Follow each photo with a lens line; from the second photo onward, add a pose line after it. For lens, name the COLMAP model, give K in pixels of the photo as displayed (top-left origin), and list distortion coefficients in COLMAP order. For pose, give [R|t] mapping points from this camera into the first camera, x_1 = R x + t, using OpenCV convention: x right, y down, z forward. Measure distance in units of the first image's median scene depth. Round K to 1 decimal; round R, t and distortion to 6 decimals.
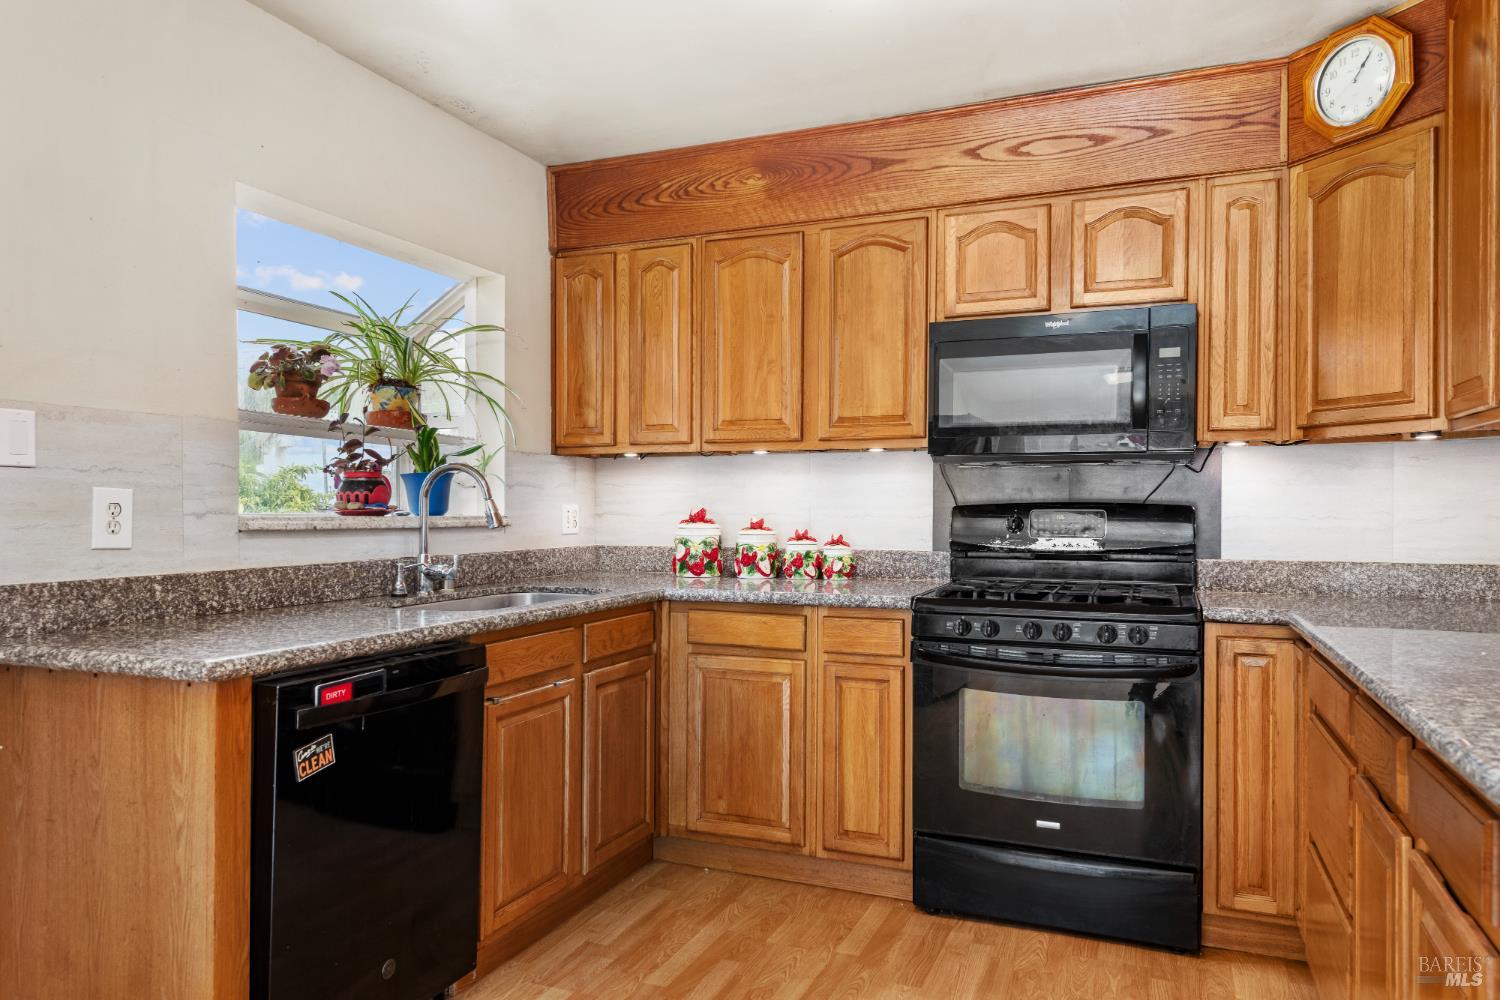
lens RADIAL K [[1007.8, 0, 737.9], [0, 1007.8, 501.0], [0, 0, 1]] dist [0.004501, -0.000599]
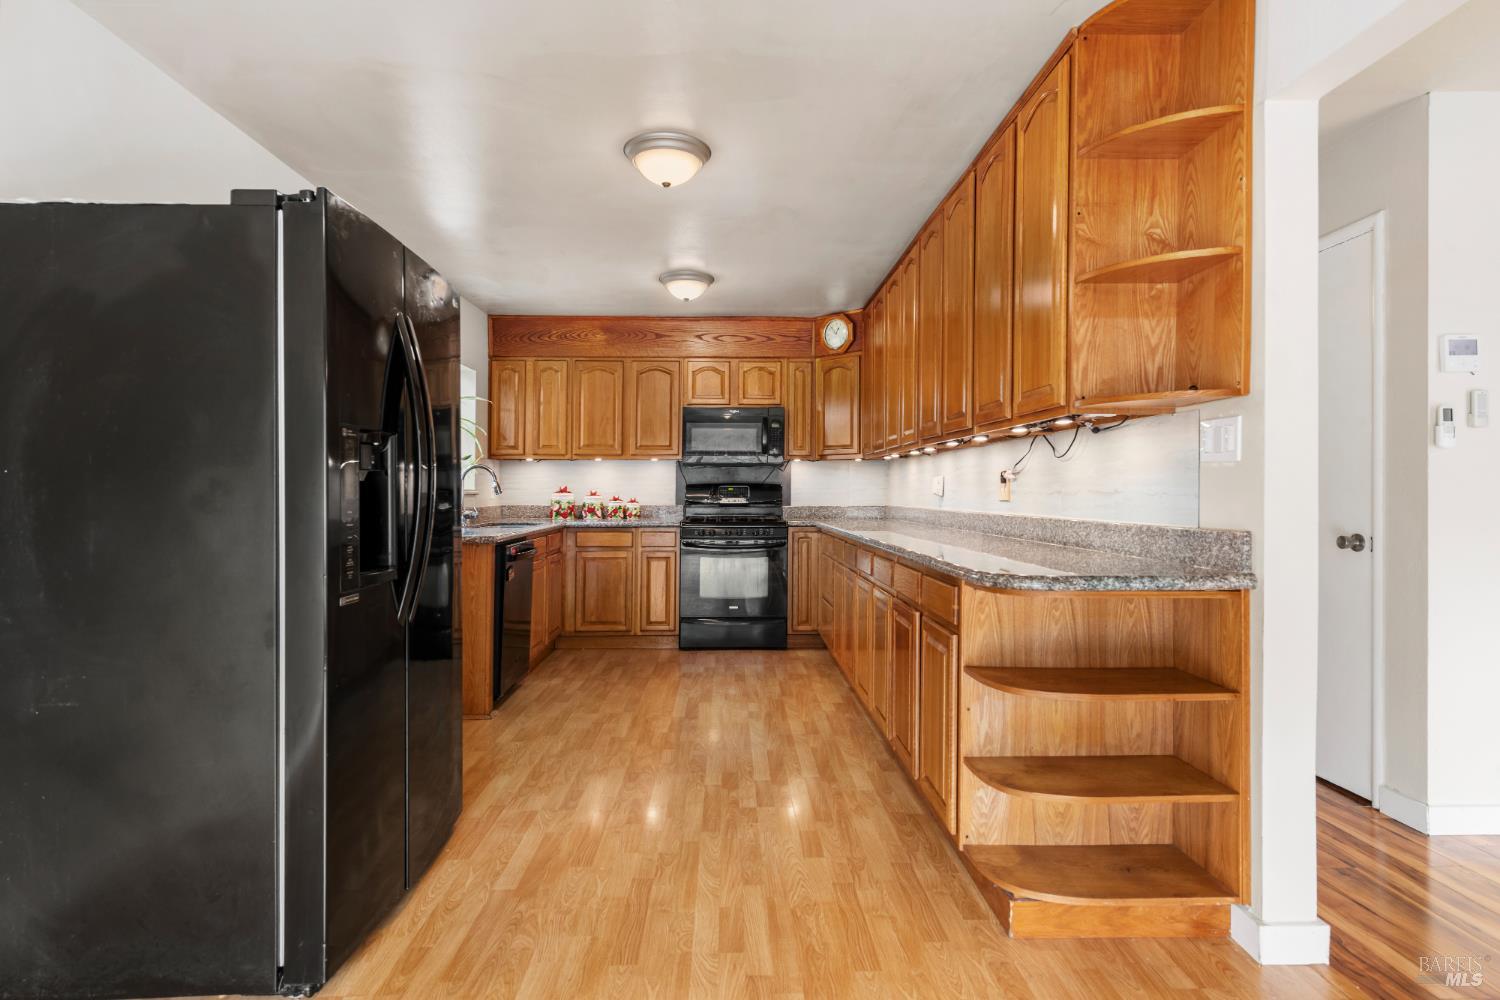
lens RADIAL K [[779.6, 0, 750.0], [0, 779.6, 500.0], [0, 0, 1]] dist [0.001144, -0.000081]
pose [[0.907395, -0.005983, 0.420236, -0.465337], [-0.001225, 0.999857, 0.016880, 0.010767], [-0.420277, -0.015832, 0.907258, -0.780857]]
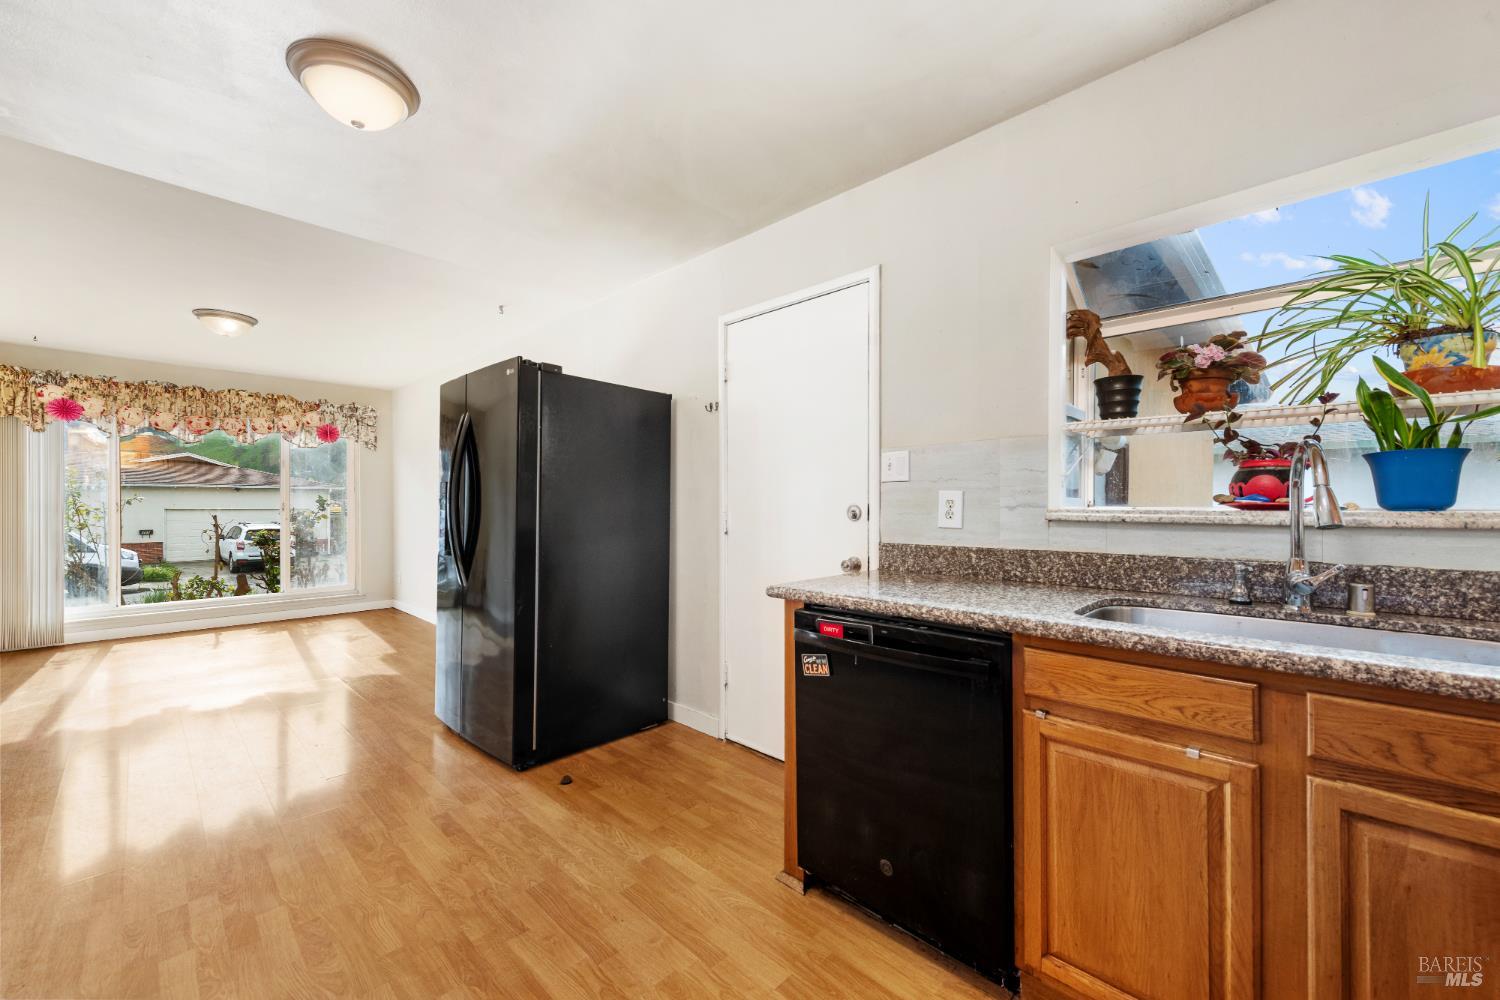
lens RADIAL K [[583.7, 0, 750.3], [0, 583.7, 502.2], [0, 0, 1]] dist [0.020772, -0.006280]
pose [[-0.357152, -0.006165, -0.934026, 0.299018], [0.008408, 0.999916, -0.009814, 0.009688], [0.934009, -0.011358, -0.357070, 0.820847]]
